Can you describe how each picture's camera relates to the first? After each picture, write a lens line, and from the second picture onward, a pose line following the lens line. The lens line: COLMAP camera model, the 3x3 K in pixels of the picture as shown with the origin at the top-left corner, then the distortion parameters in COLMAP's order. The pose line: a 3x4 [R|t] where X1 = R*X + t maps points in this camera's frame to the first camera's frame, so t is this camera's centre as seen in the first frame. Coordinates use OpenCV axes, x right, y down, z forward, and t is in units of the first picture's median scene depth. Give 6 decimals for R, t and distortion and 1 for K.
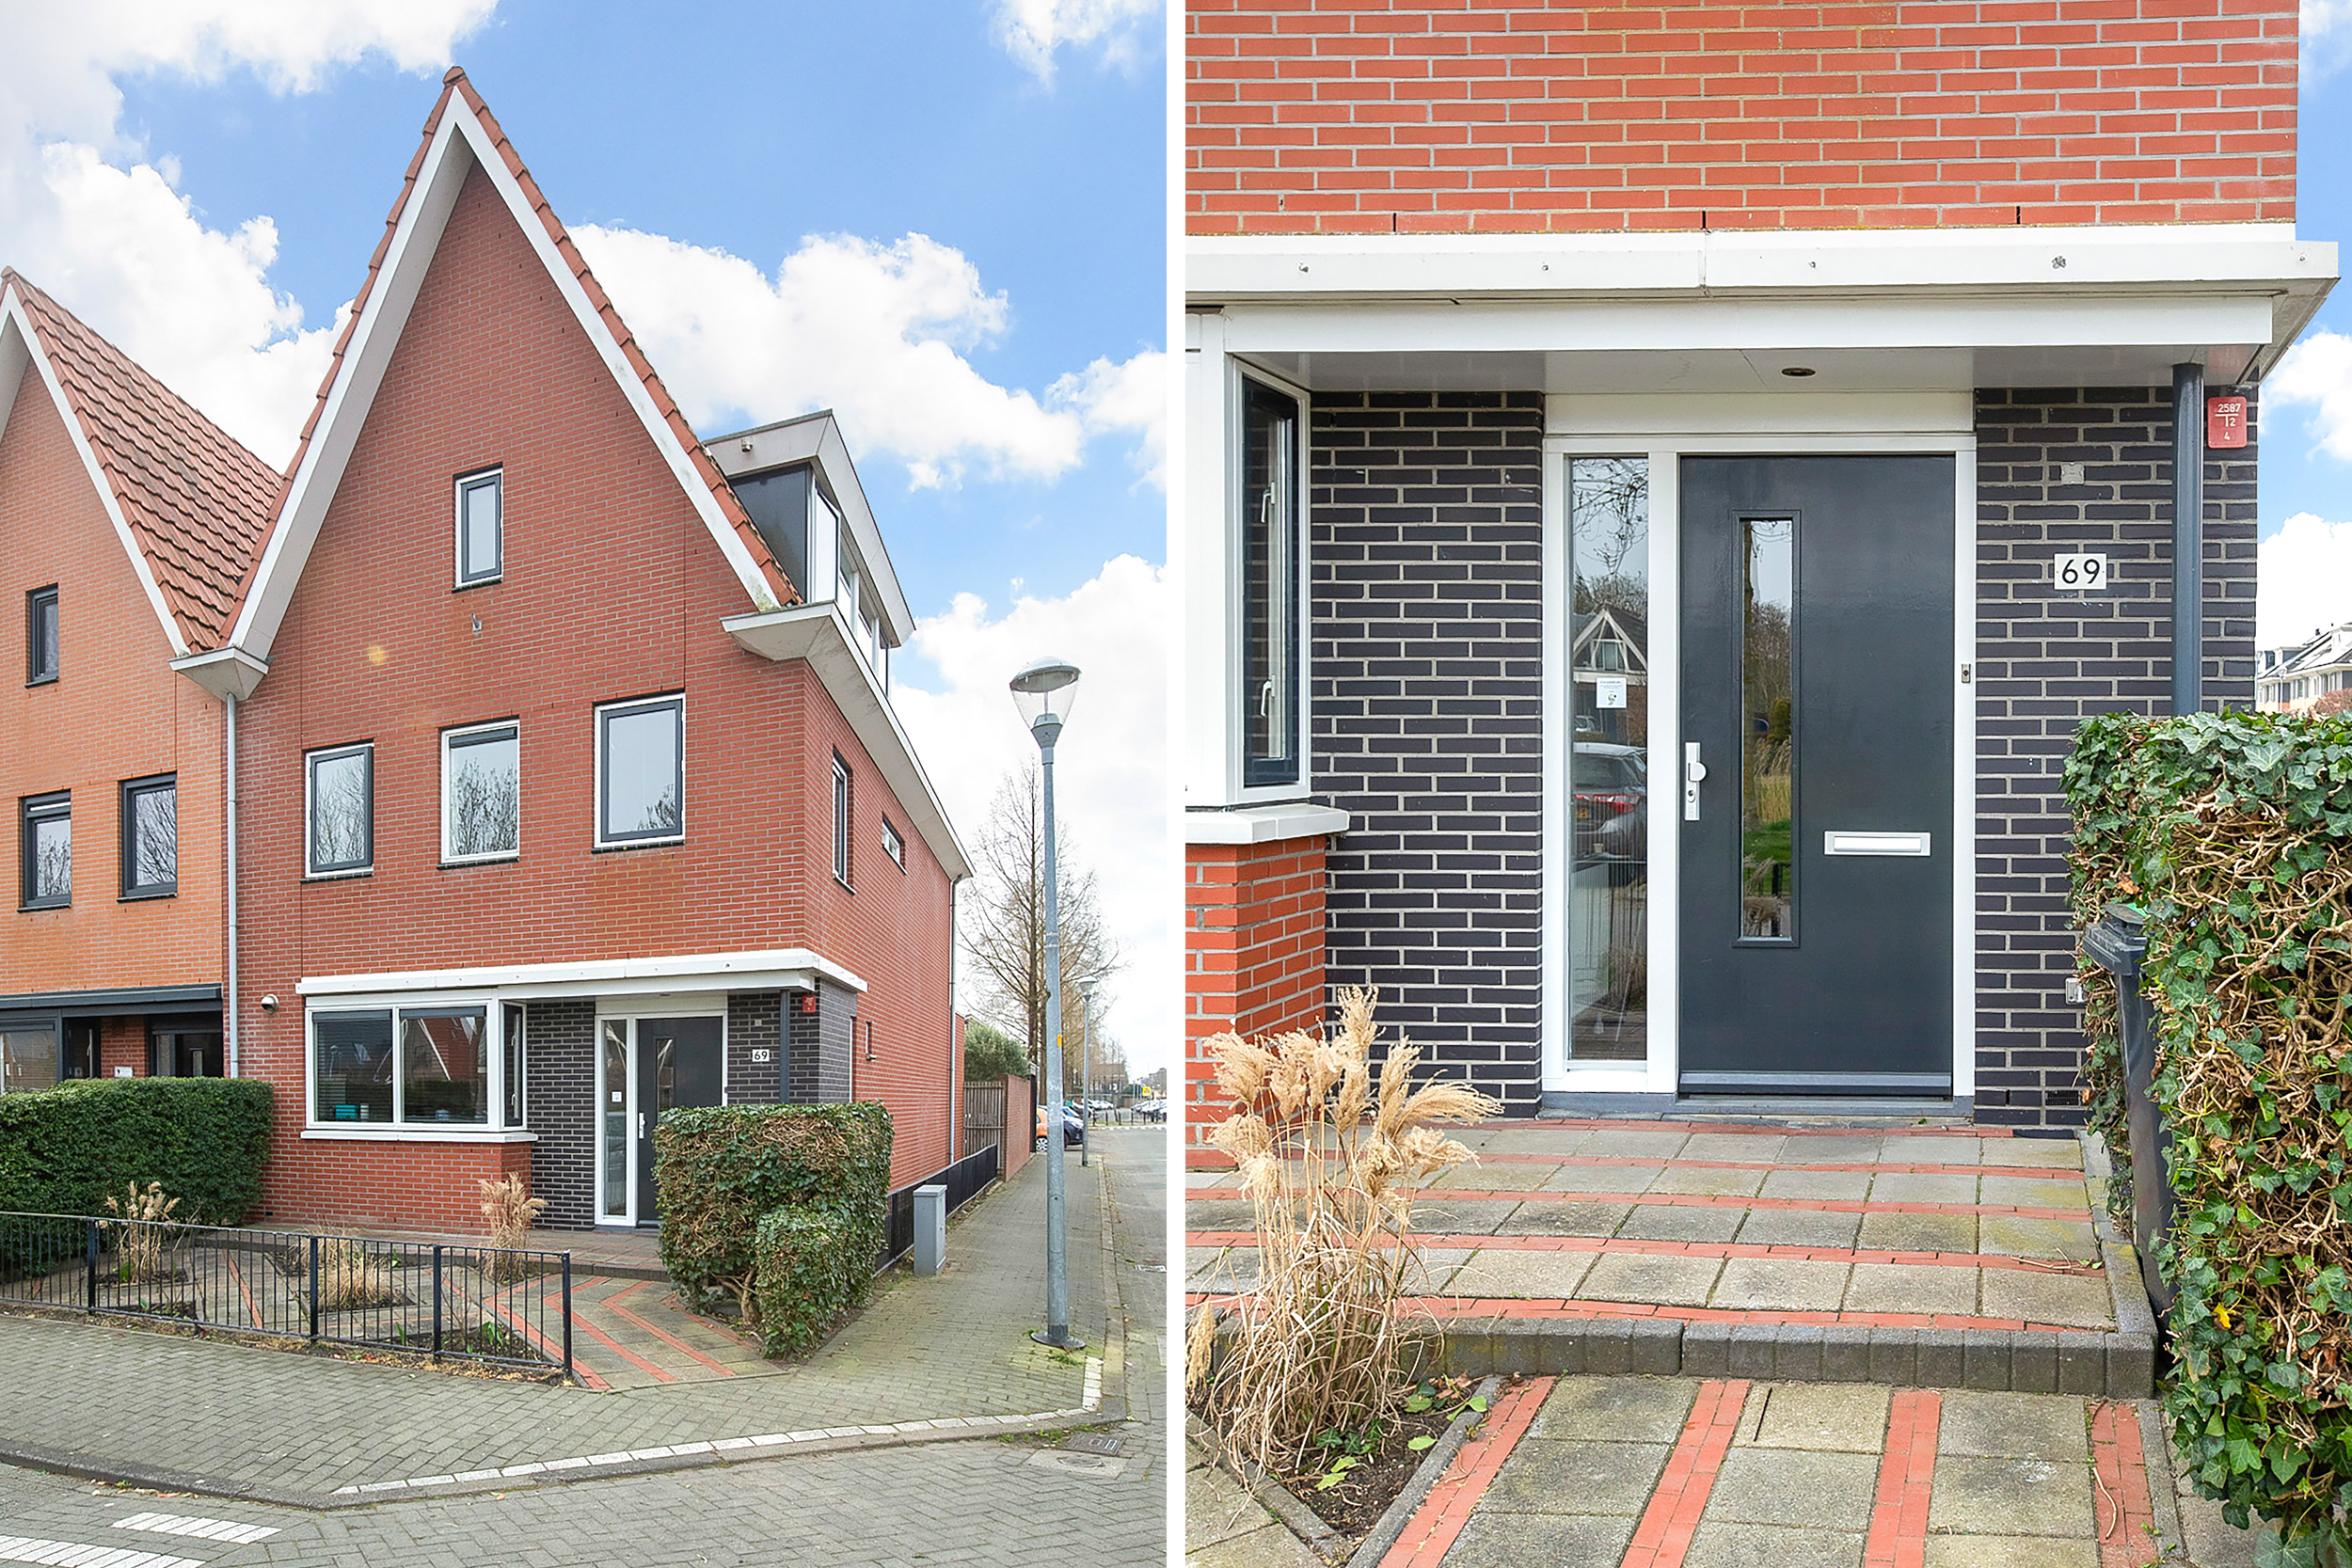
lens RADIAL K [[1415.9, 0, 1175.8], [0, 1415.9, 1132.6], [0, 0, 1]] dist [0.000936, -0.000555]
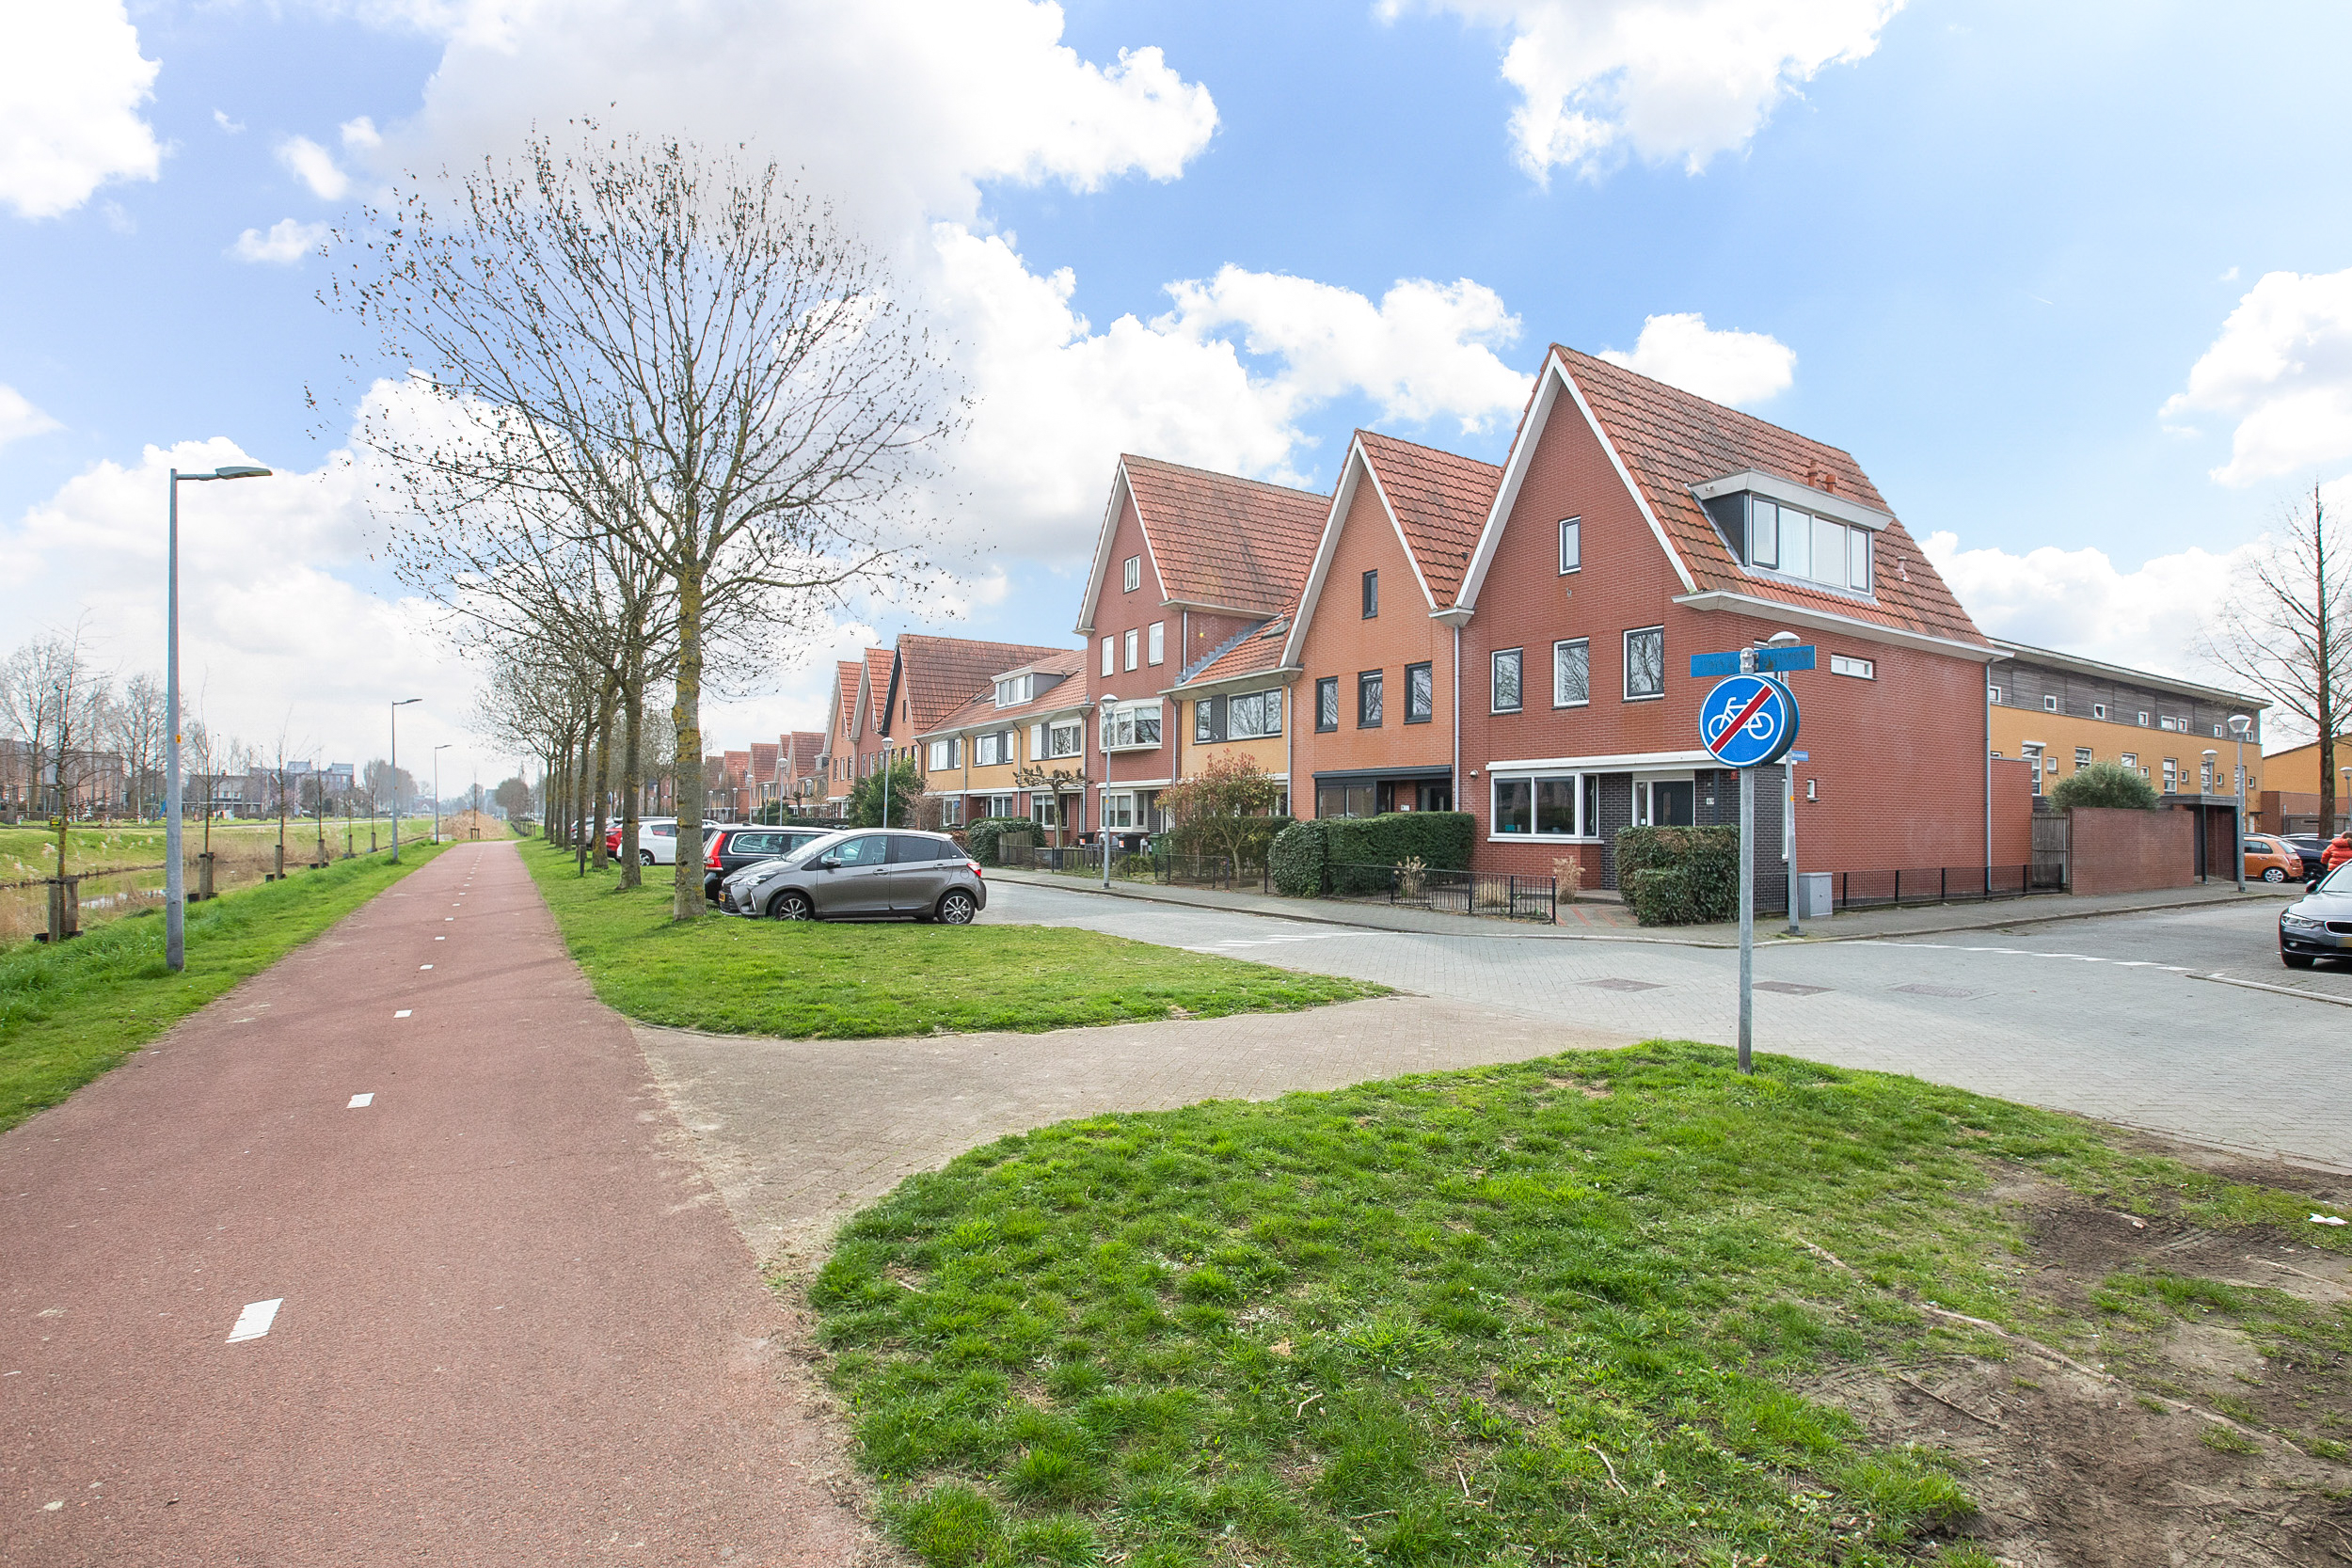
lens RADIAL K [[1159.8, 0, 1176.0], [0, 1159.8, 784.0], [0, 0, 1]] dist [-0.001516, -0.000118]
pose [[0.999990, 0.004430, -0.000200, -0.515516], [-0.004434, 0.999598, -0.028021, -0.014283], [0.000075, 0.028021, 0.999607, -0.319155]]
